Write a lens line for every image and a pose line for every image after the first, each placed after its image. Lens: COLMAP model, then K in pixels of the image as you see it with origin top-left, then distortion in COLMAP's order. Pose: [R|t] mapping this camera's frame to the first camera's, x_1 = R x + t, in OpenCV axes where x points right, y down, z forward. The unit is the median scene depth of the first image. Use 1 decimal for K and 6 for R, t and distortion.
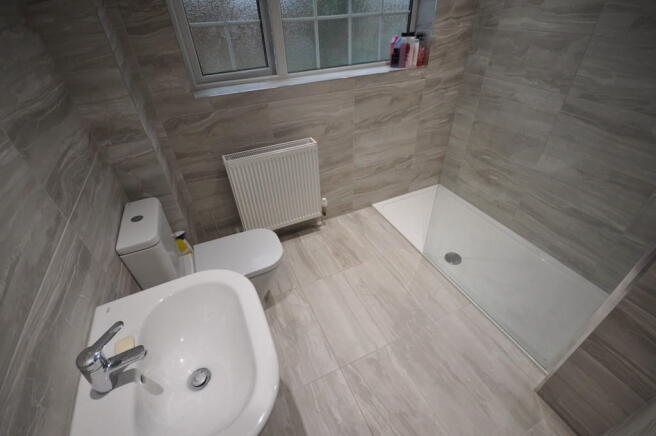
lens RADIAL K [[284.8, 0, 328.7], [0, 284.8, 216.6], [0, 0, 1]] dist [0.002907, -0.004140]
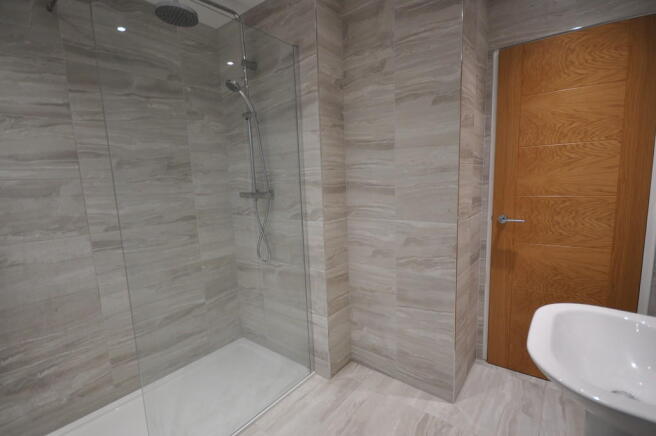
lens RADIAL K [[304.1, 0, 329.0], [0, 304.1, 219.6], [0, 0, 1]] dist [0.001497, -0.000034]
pose [[-0.446592, -0.063587, 0.892476, -0.420286], [0.584726, 0.734257, 0.344909, -0.364190], [-0.677238, 0.675887, -0.290732, 0.762005]]
